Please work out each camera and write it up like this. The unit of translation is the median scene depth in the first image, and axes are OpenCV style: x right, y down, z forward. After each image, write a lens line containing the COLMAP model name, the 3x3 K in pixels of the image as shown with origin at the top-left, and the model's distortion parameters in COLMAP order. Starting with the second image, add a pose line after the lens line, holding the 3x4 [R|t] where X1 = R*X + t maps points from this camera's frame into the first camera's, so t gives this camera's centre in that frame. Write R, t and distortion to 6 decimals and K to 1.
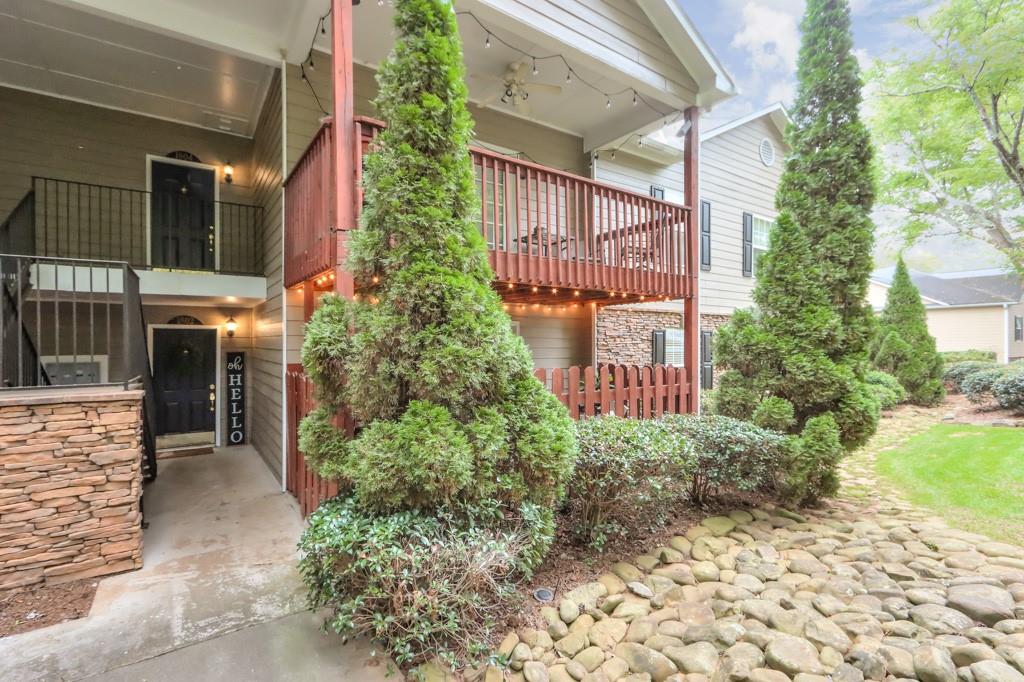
lens RADIAL K [[496.3, 0, 508.7], [0, 496.3, 344.1], [0, 0, 1]] dist [0.001102, -0.001868]
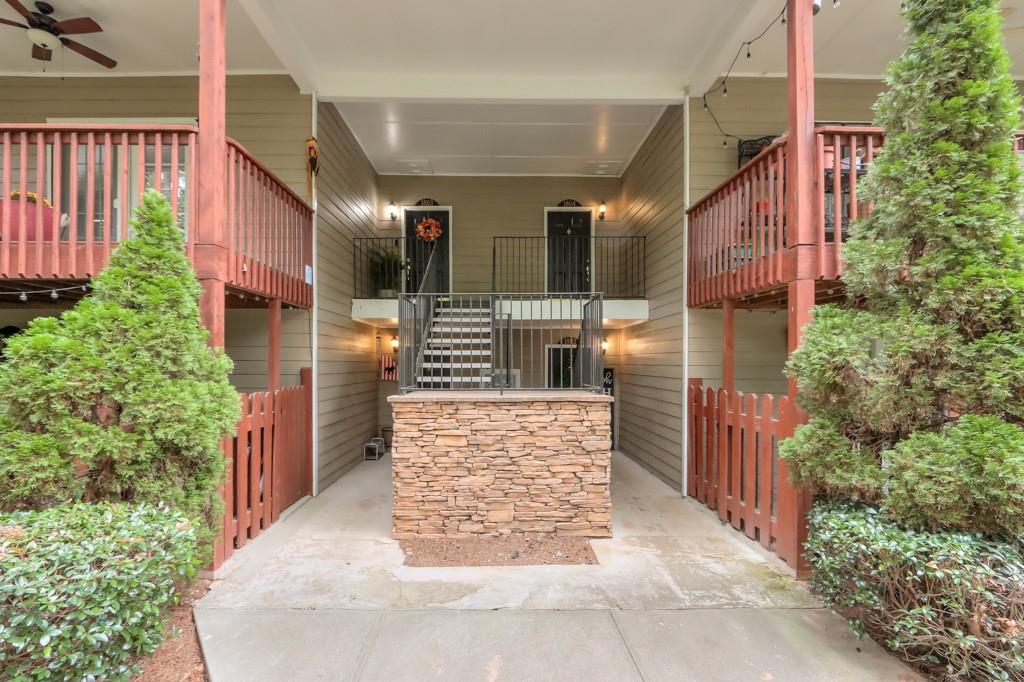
lens RADIAL K [[496.3, 0, 500.0], [0, 496.3, 364.6], [0, 0, 1]] dist [0.001102, -0.001868]
pose [[0.816292, 0.006949, -0.577598, -0.256025], [-0.005707, 0.999976, 0.003966, 0.014046], [0.577611, 0.000059, 0.816312, -0.183650]]
